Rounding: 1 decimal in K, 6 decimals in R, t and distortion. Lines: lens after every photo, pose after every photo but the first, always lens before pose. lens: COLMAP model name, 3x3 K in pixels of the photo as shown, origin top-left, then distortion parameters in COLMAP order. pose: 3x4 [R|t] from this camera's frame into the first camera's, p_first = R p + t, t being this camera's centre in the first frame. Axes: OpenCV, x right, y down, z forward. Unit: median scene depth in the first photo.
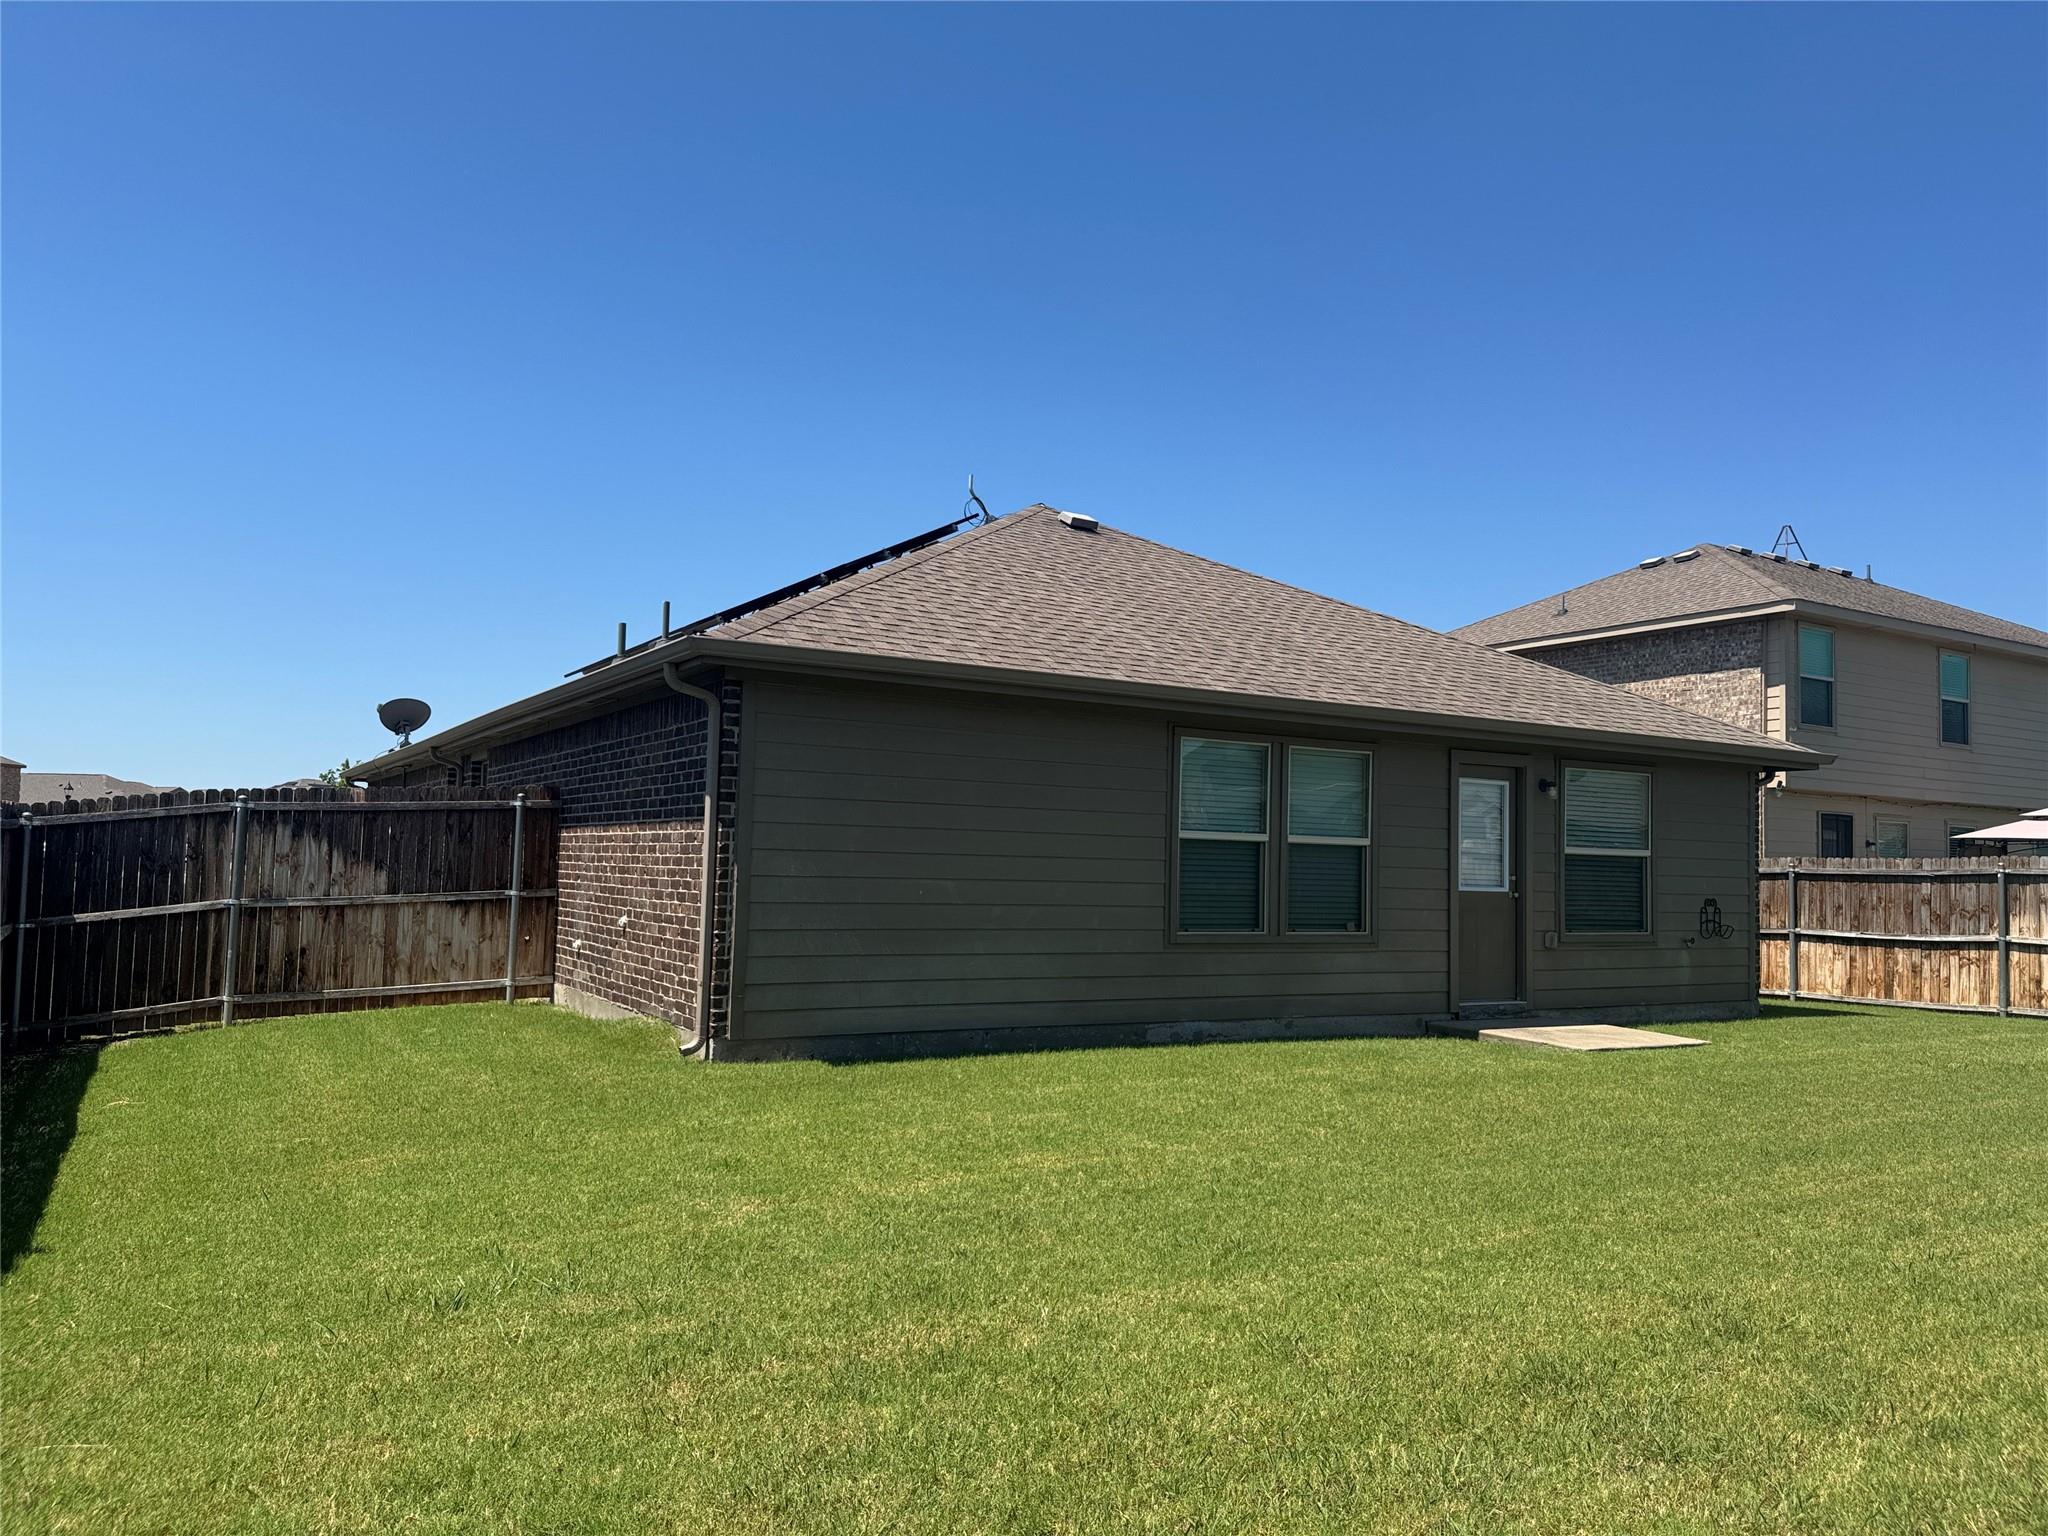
lens RADIAL K [[1431.4, 0, 1024.0], [0, 1431.4, 768.0], [0, 0, 1]] dist [0.154209, -0.272076]
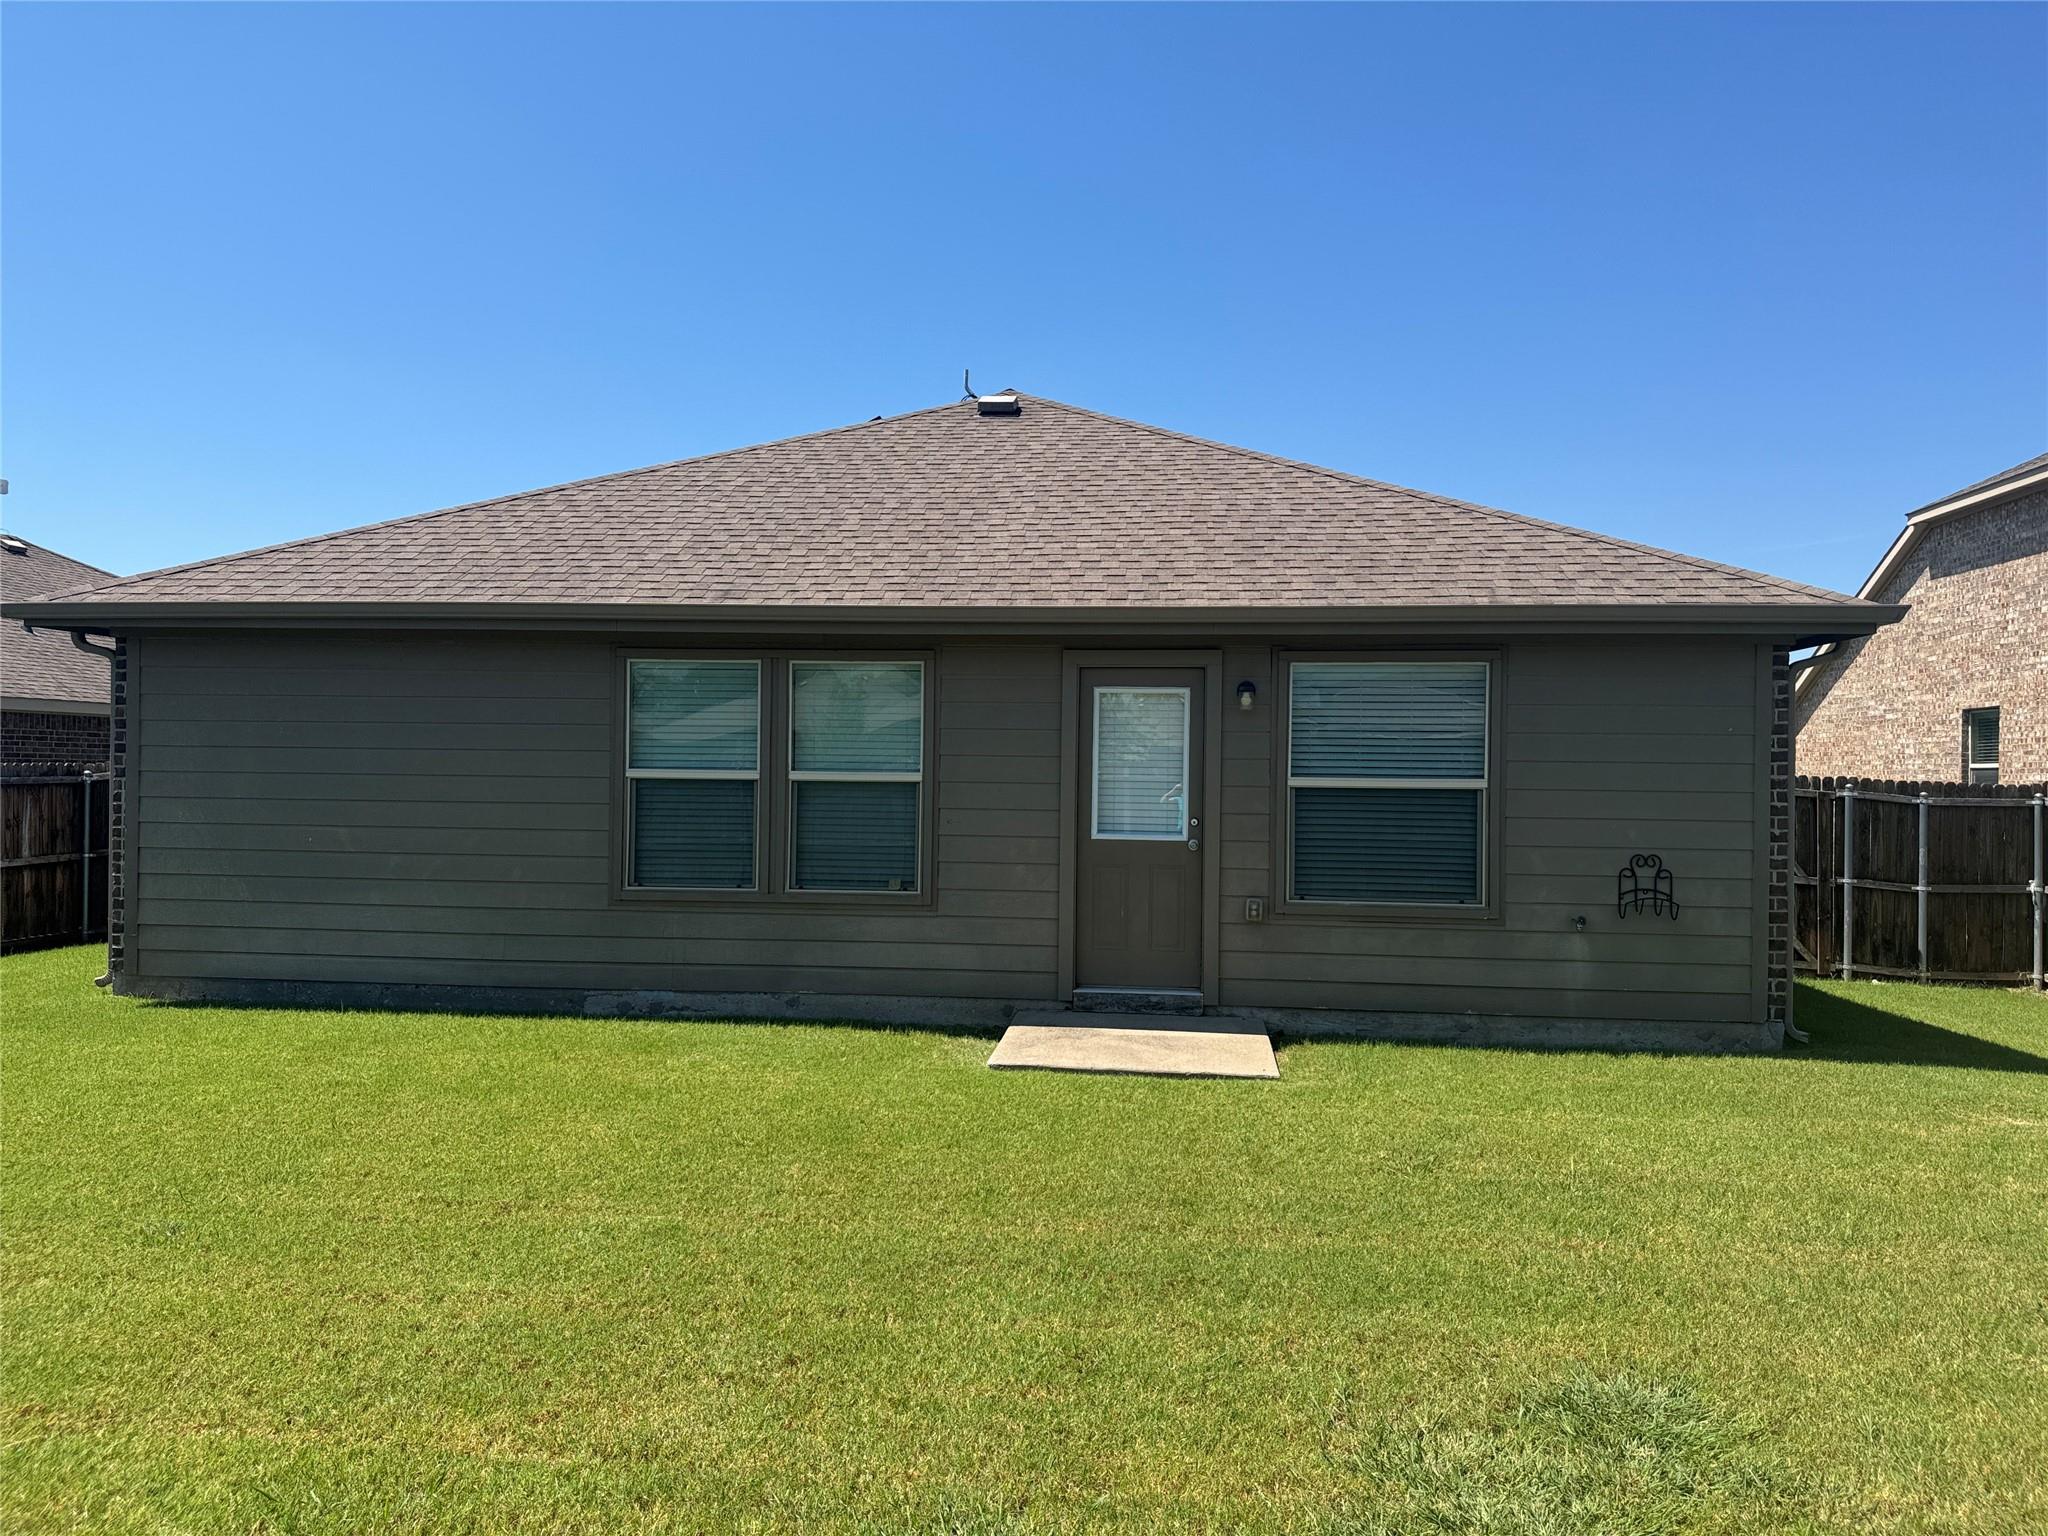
lens RADIAL K [[1431.4, 0, 1024.0], [0, 1431.4, 768.0], [0, 0, 1]] dist [0.154209, -0.272076]
pose [[0.799521, -0.033279, -0.599715, 0.776365], [0.043551, 0.999048, 0.002622, 0.048700], [0.599057, -0.028215, 0.800209, 0.426705]]
